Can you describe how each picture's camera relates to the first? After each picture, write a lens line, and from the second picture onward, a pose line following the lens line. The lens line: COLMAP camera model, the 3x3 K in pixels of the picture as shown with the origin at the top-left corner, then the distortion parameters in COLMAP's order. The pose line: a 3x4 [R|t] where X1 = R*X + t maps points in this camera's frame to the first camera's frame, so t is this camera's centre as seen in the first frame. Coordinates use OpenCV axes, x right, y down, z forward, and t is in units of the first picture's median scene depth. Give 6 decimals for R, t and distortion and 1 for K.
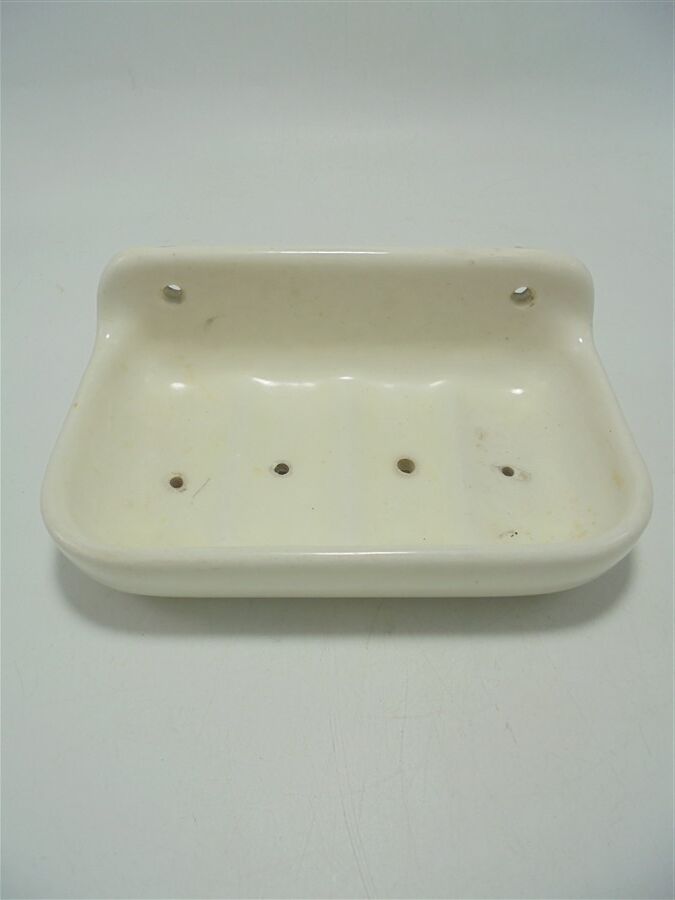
lens RADIAL K [[723.8, 0, 337.5], [0, 723.8, 450.0], [0, 0, 1]] dist [0.007273, -0.001398]
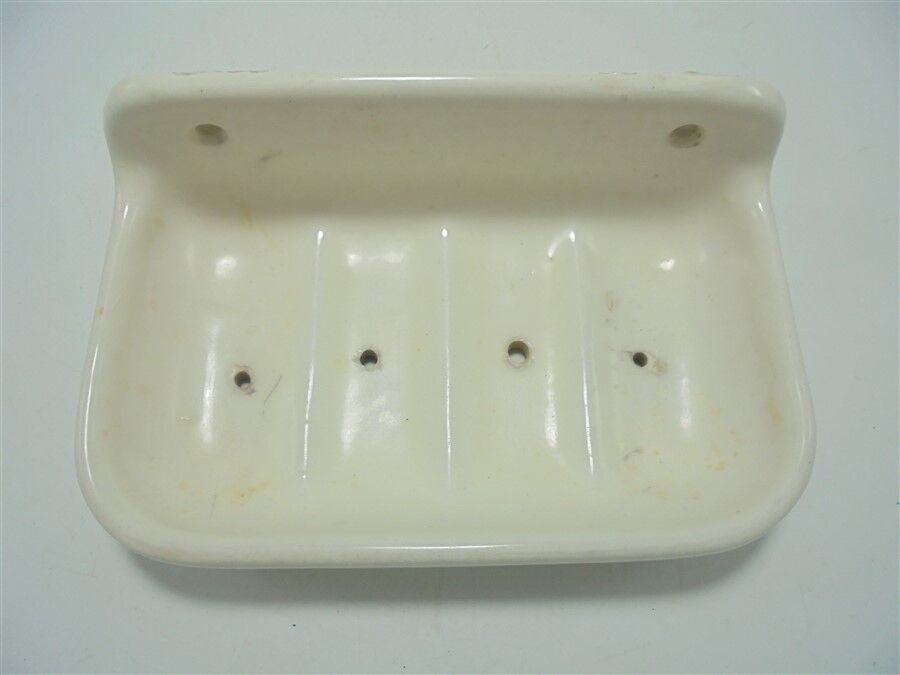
lens RADIAL K [[723.8, 0, 444.7], [0, 723.8, 337.2], [0, 0, 1]] dist [0.007273, -0.001398]
pose [[0.999932, -0.005863, 0.010084, 0.002043], [0.001084, 0.907479, 0.420096, -0.344665], [-0.011614, -0.420057, 0.907424, 0.257513]]
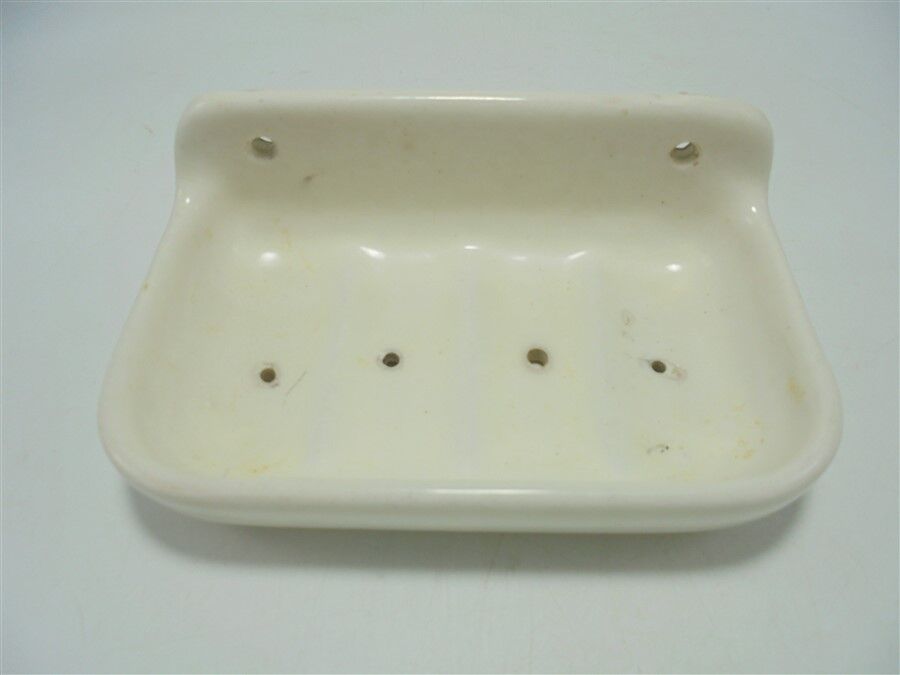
lens RADIAL K [[722.0, 0, 444.2], [0, 722.0, 337.5], [0, 0, 1]] dist [-0.013596, 0.003342]
pose [[0.999272, 0.013354, -0.035733, 0.015630], [-0.009609, 0.994635, 0.102998, -0.088334], [0.036917, -0.102580, 0.994039, 0.161643]]
